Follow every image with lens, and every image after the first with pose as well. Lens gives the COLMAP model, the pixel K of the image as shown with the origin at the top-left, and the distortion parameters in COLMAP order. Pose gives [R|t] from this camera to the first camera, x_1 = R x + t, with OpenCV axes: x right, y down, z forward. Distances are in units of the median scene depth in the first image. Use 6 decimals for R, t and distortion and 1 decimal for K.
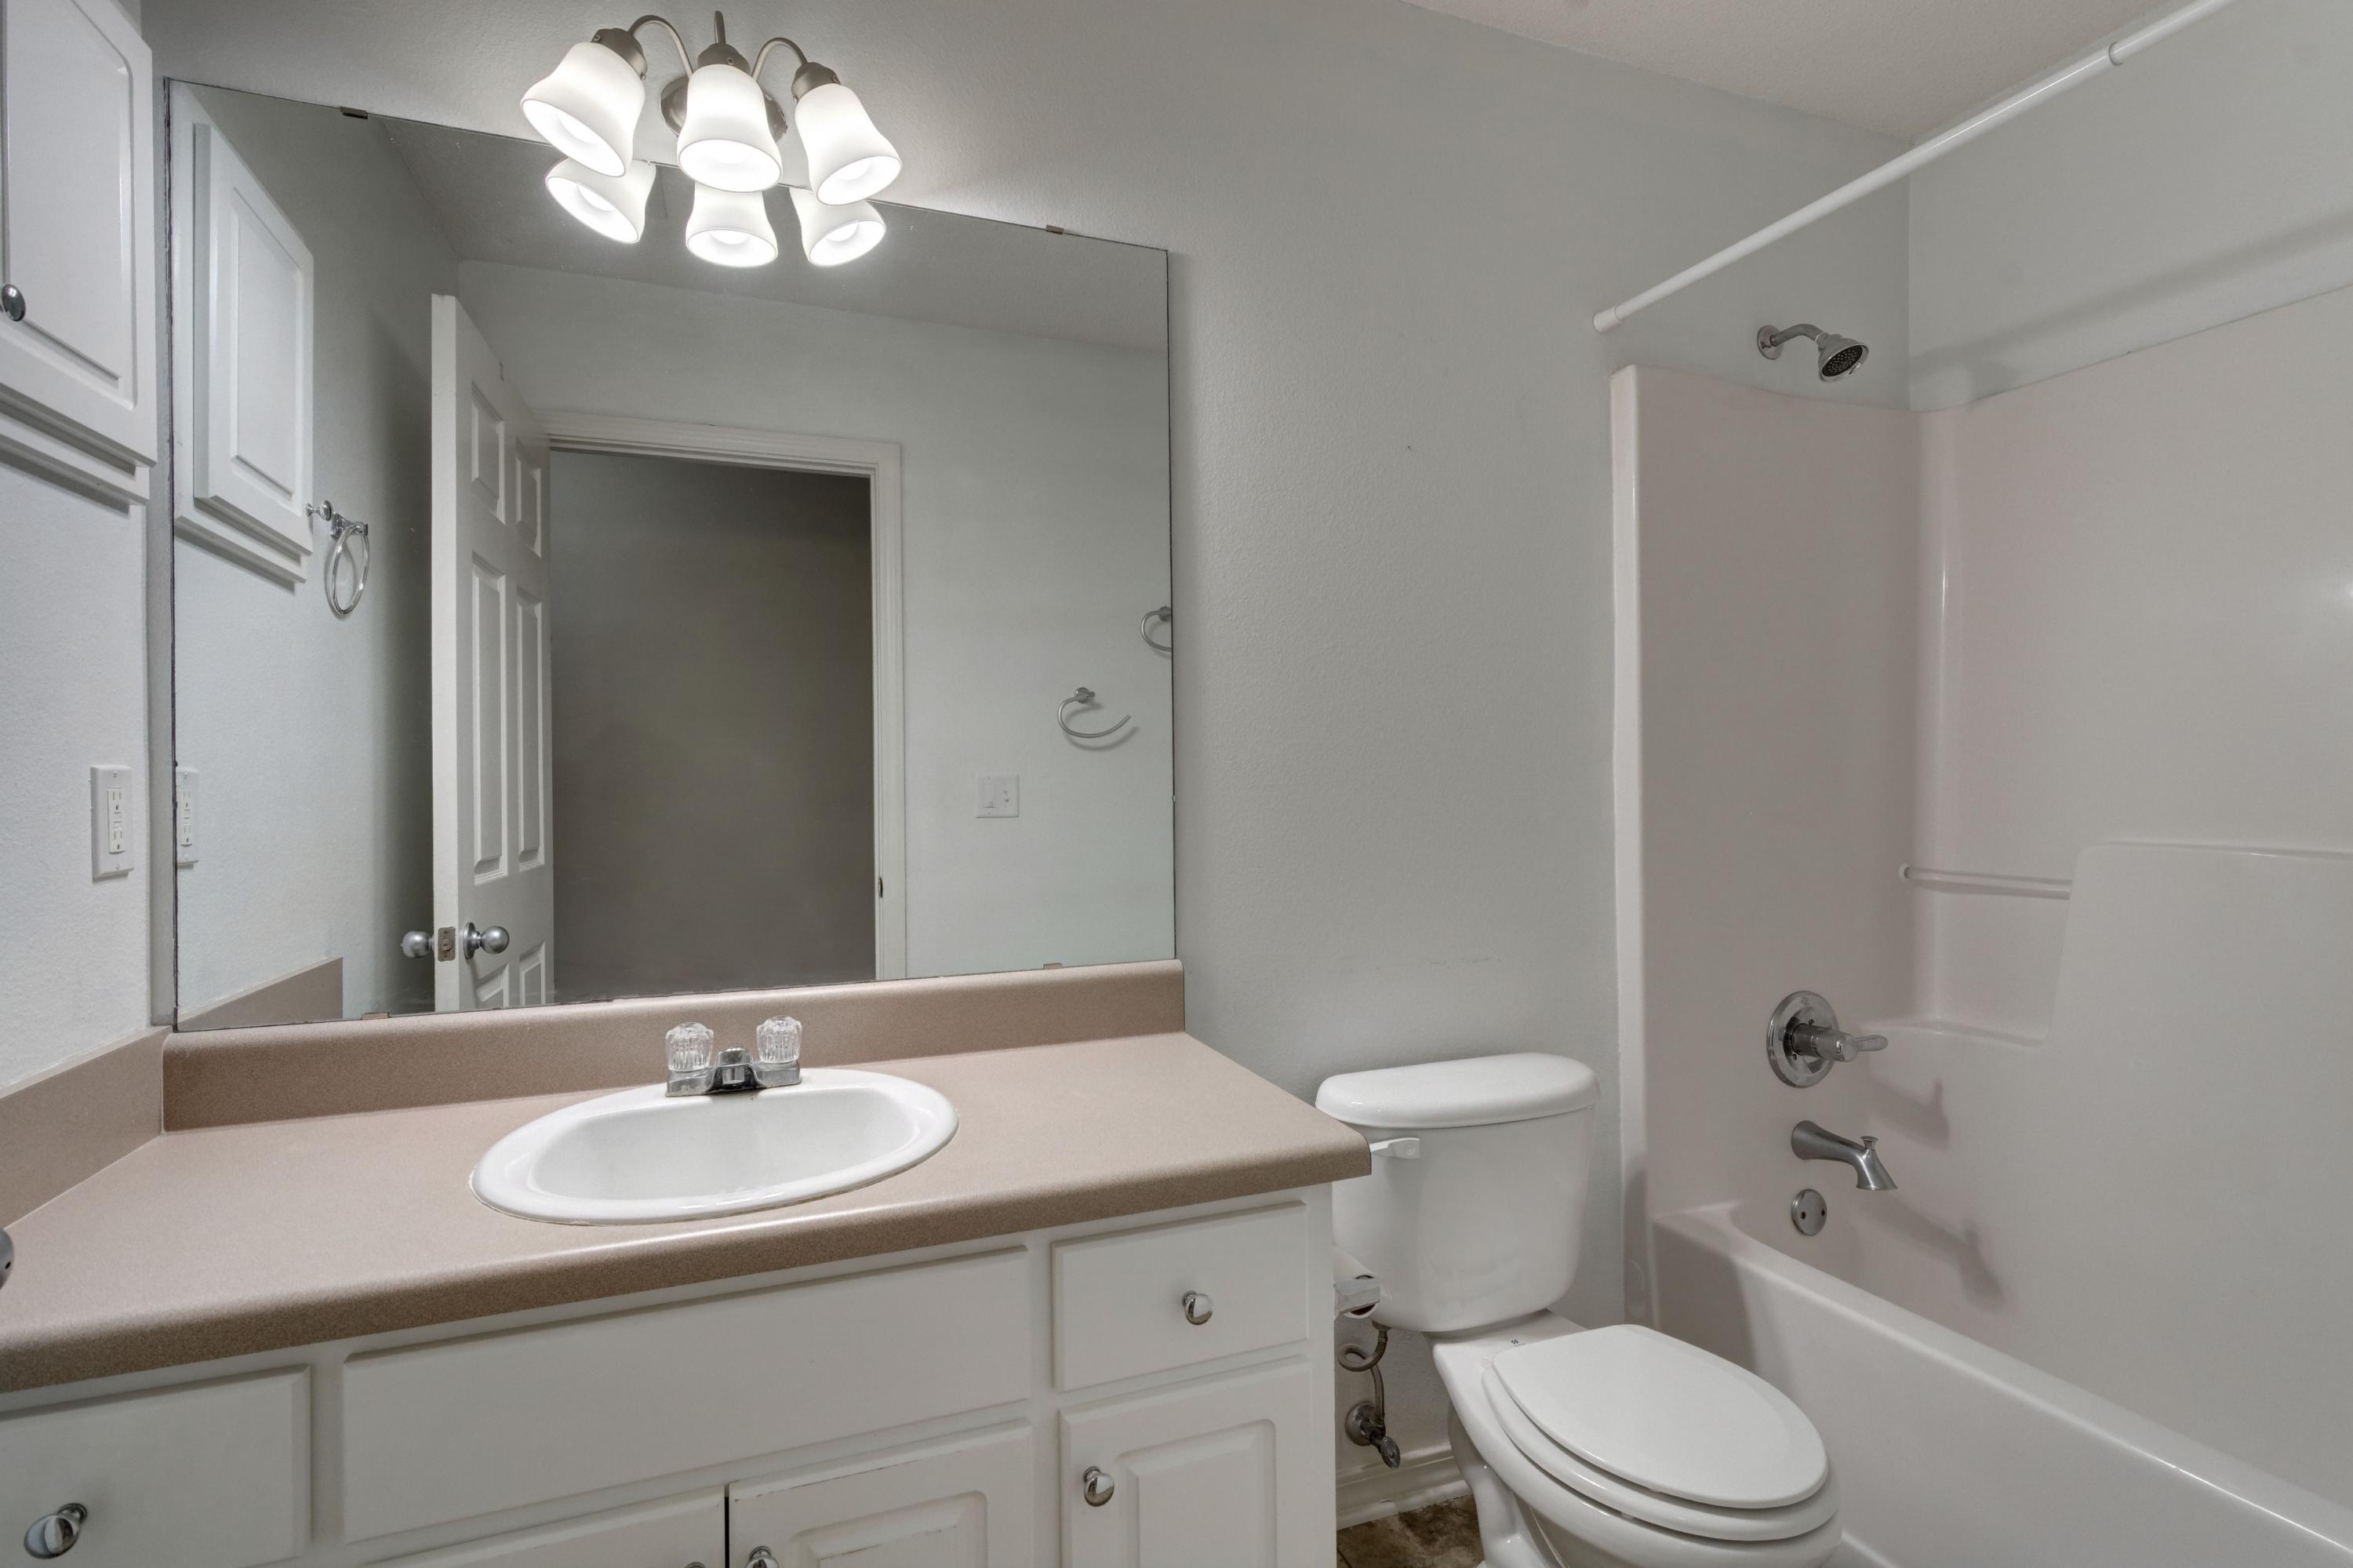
lens RADIAL K [[1134.1, 0, 1162.4], [0, 1134.1, 779.5], [0, 0, 1]] dist [-0.001053, 0.000354]
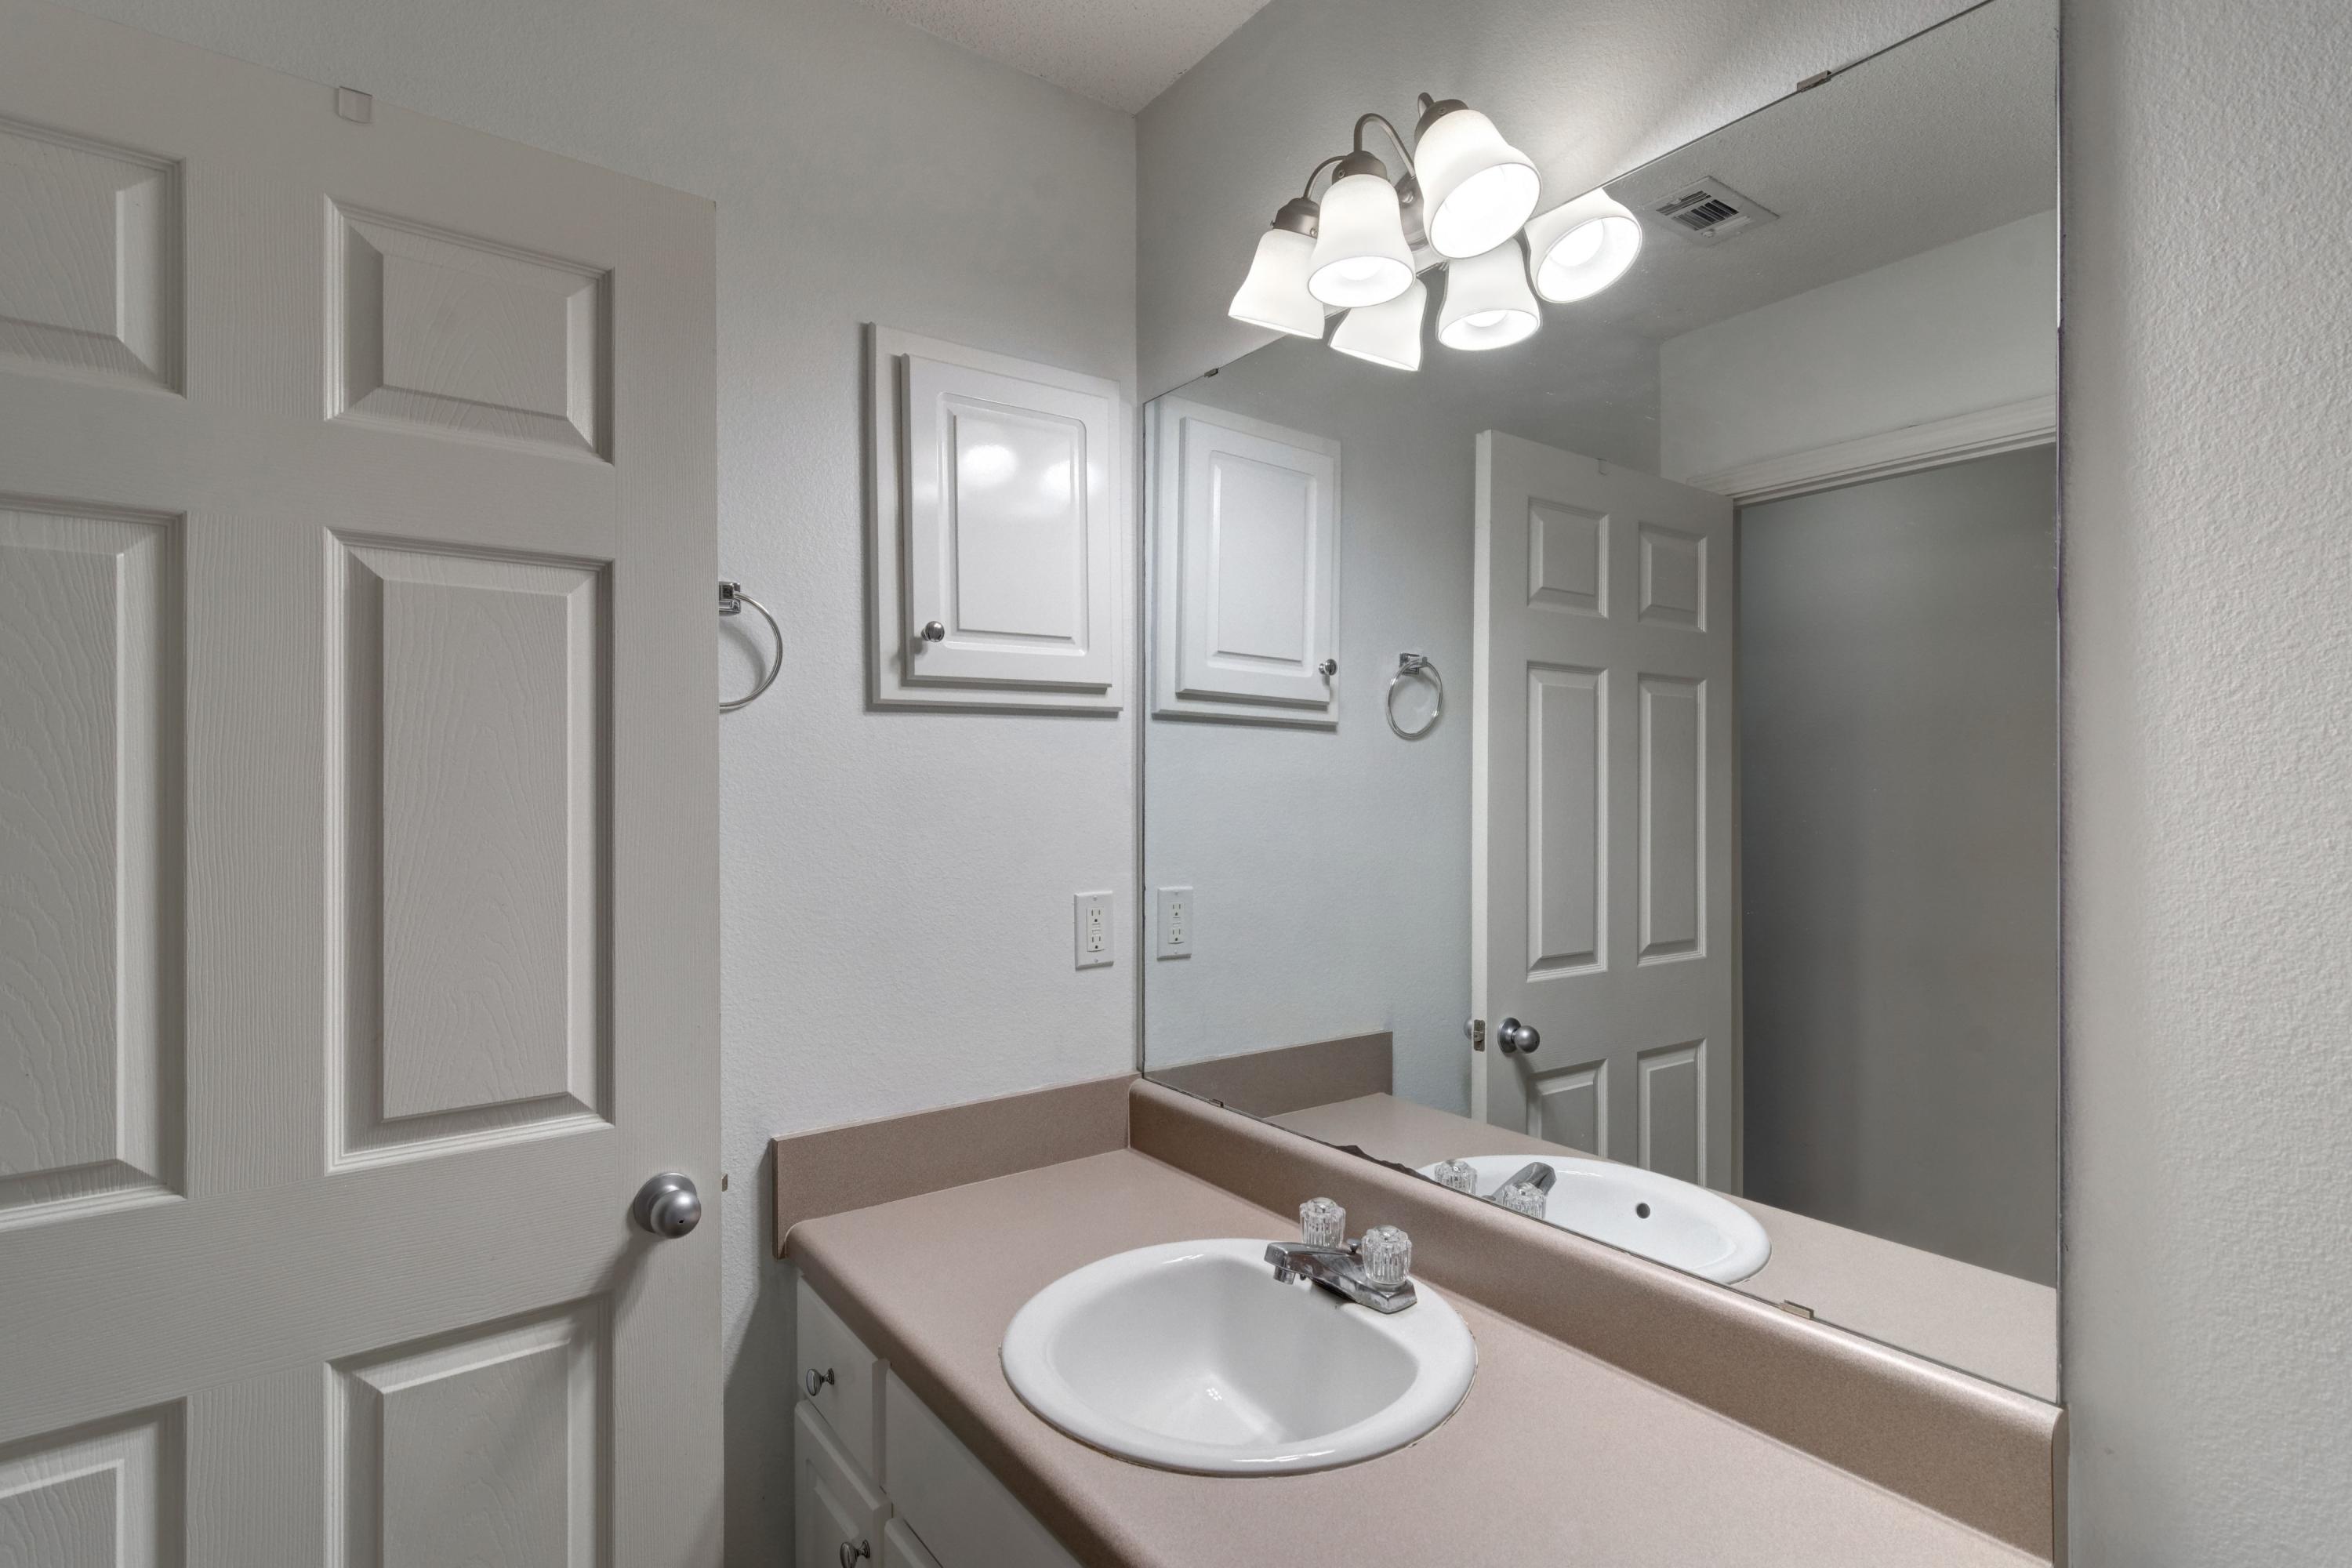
lens RADIAL K [[1133.5, 0, 1164.4], [0, 1133.5, 782.1], [0, 0, 1]] dist [-0.001053, 0.000354]
pose [[0.264744, 0.001530, -0.964317, 0.468535], [0.001331, 0.999997, 0.001952, -0.140021], [0.964318, -0.001800, 0.264741, 0.611964]]
